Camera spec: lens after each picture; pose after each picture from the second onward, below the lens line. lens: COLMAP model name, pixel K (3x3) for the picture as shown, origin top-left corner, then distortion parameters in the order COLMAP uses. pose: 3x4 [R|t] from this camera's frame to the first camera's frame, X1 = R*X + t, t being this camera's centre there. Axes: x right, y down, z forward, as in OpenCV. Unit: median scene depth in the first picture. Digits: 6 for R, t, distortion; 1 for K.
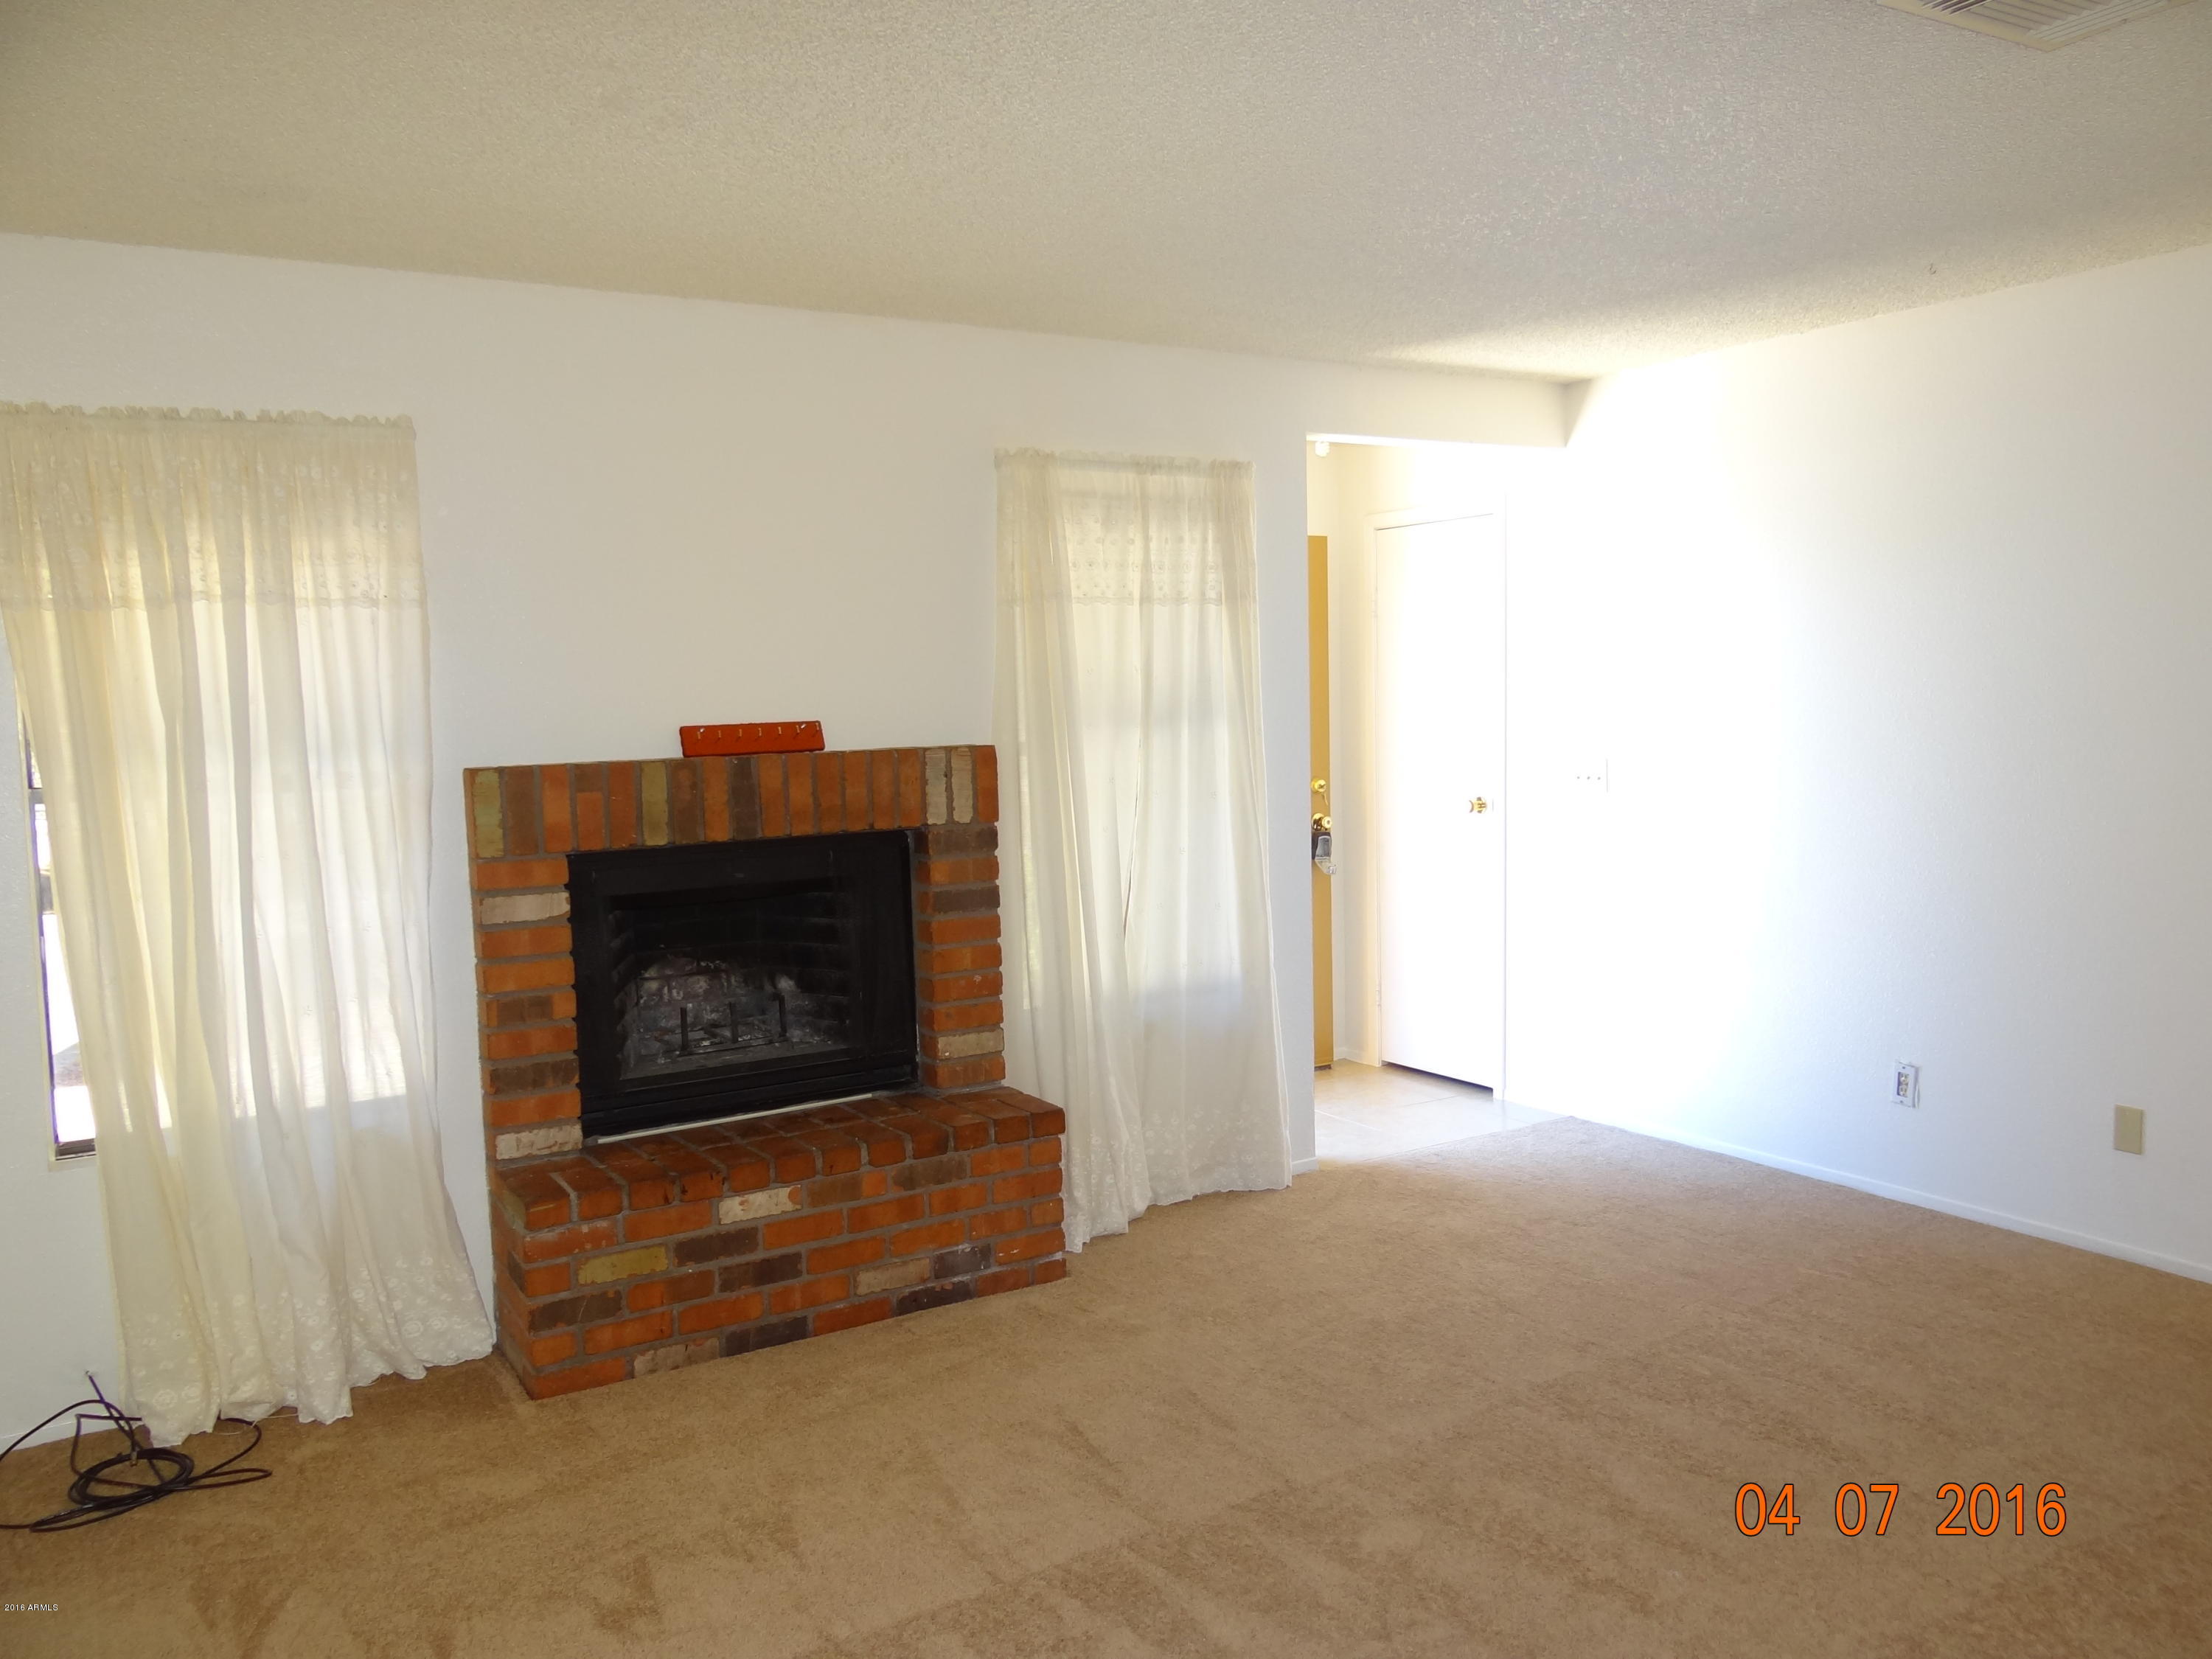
lens RADIAL K [[1751.8, 0, 1106.0], [0, 1751.8, 829.5], [0, 0, 1]] dist [0.013244, -0.000947]
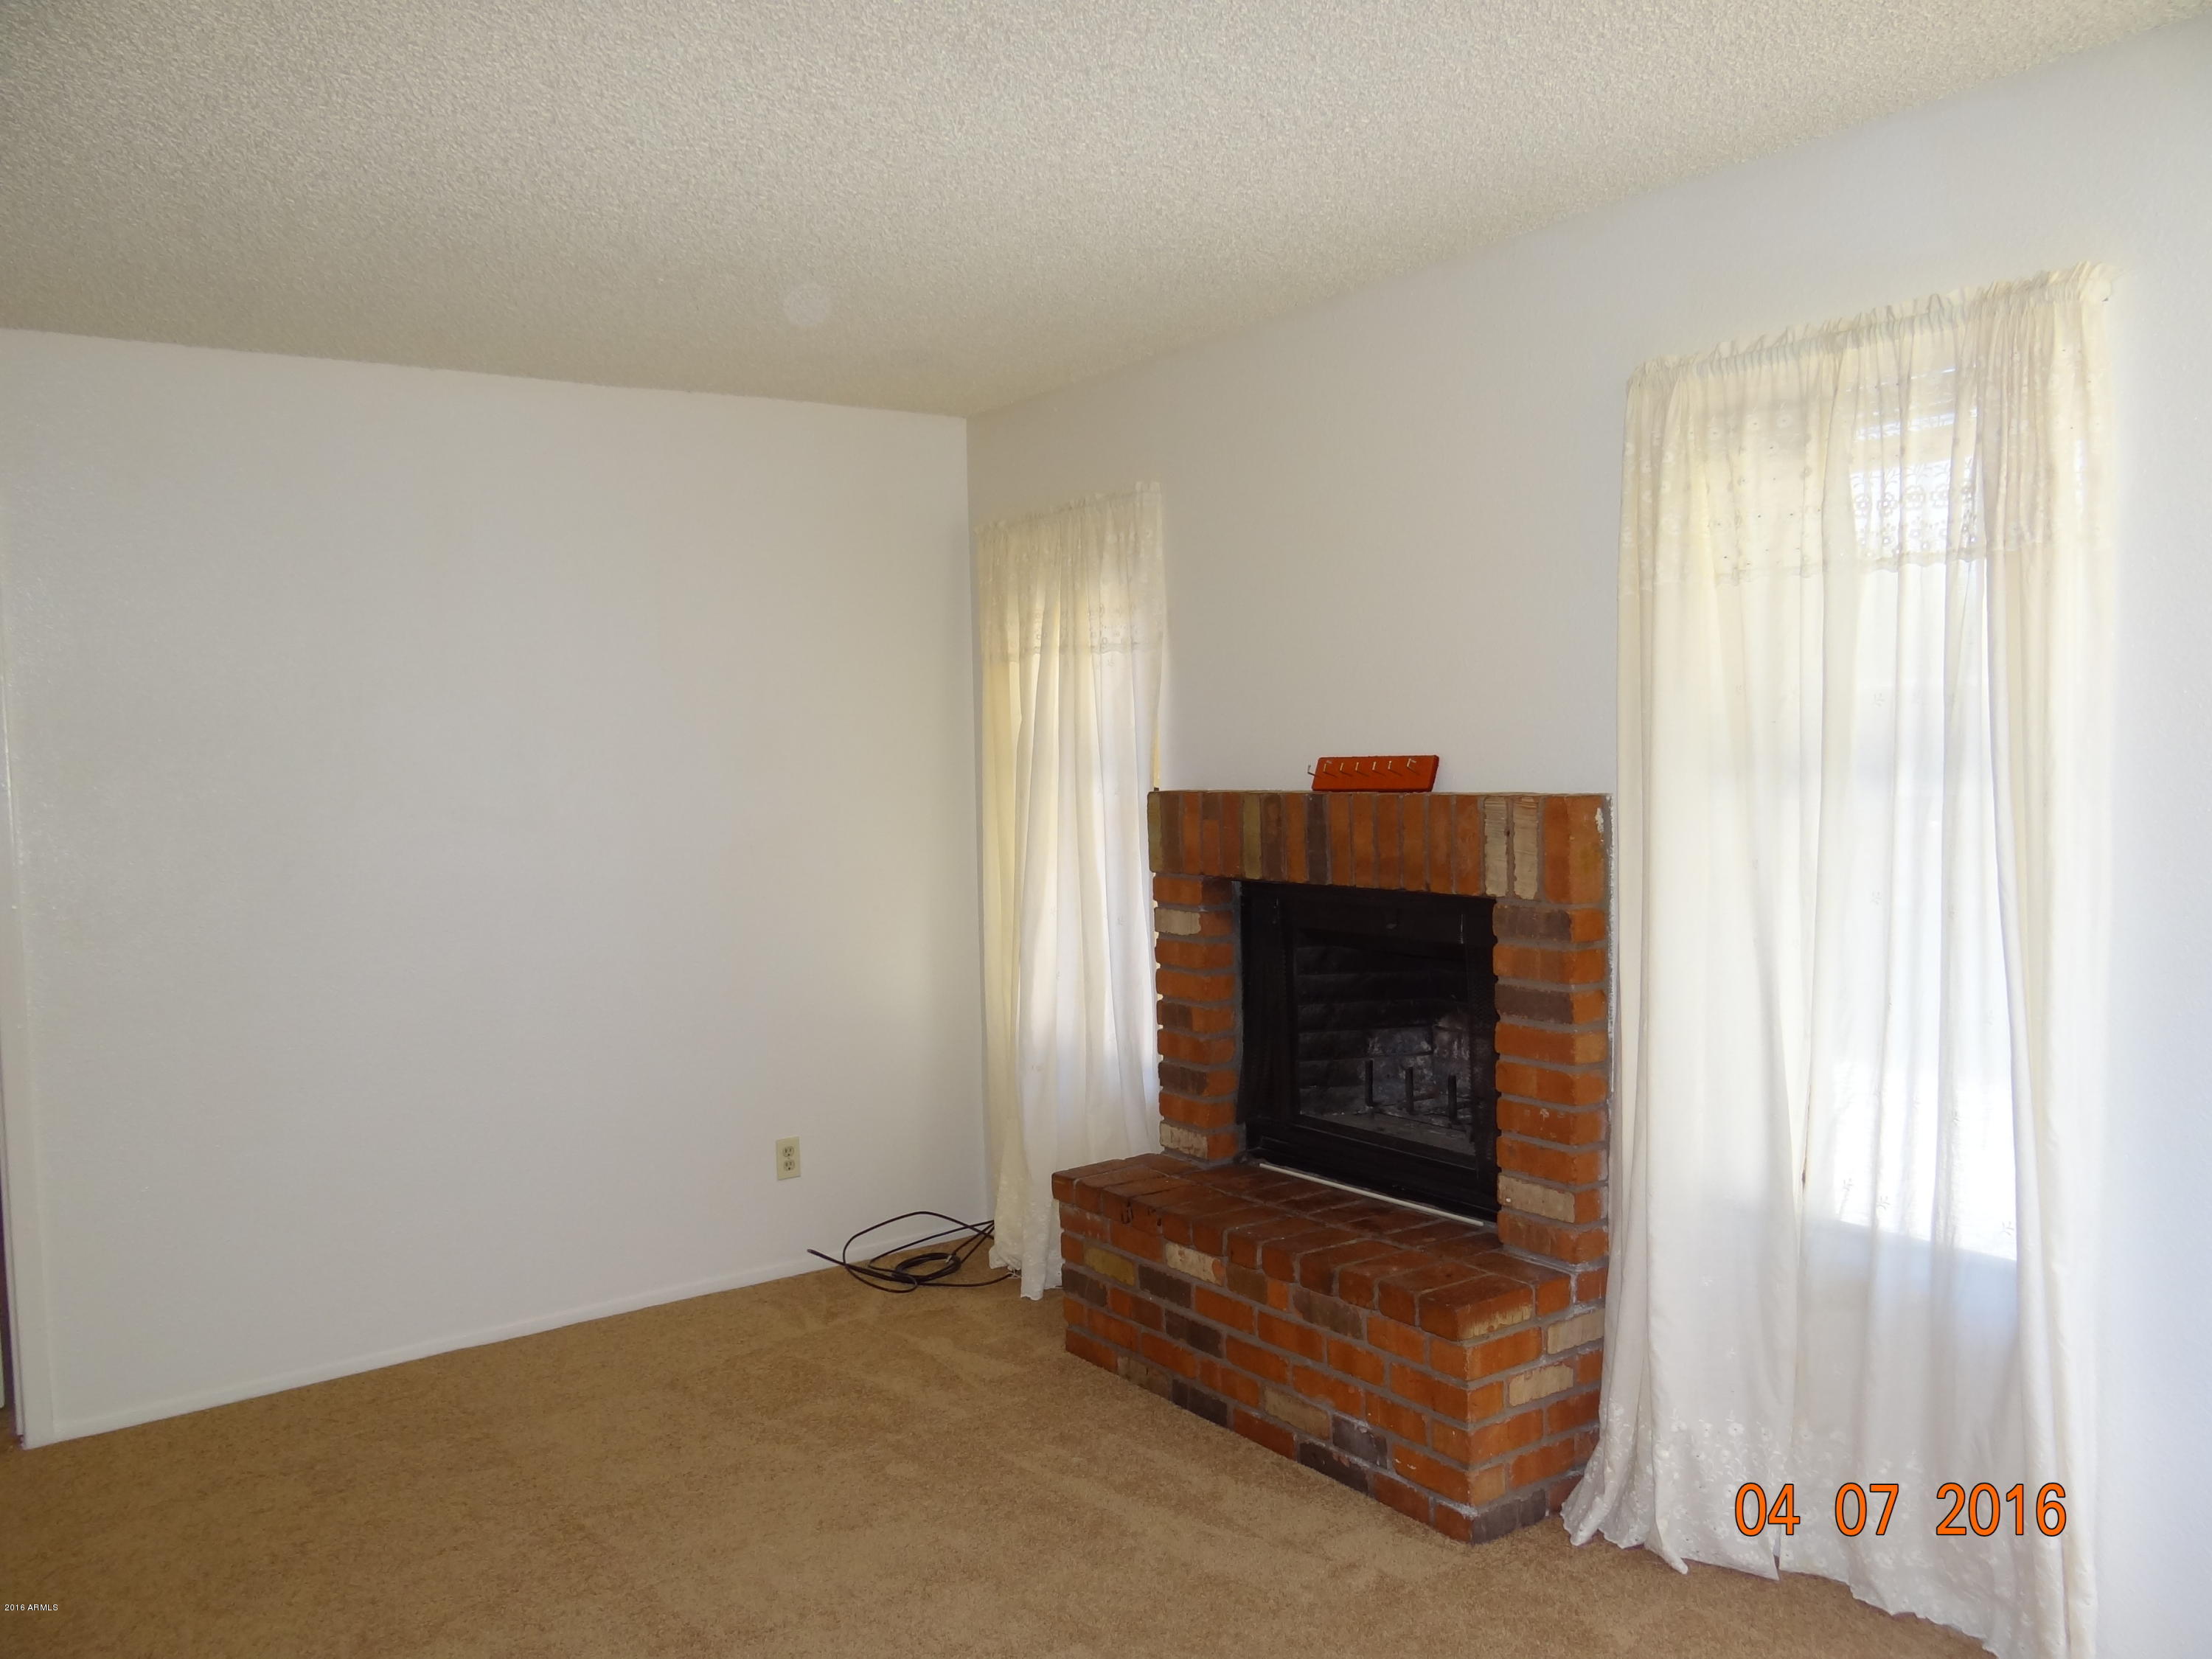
lens RADIAL K [[1751.8, 0, 1106.0], [0, 1751.8, 829.5], [0, 0, 1]] dist [0.013244, -0.000947]
pose [[0.063828, 0.077700, -0.994932, 0.680378], [-0.052963, 0.995823, 0.074372, -0.083450], [0.996555, 0.047948, 0.067676, 0.815367]]
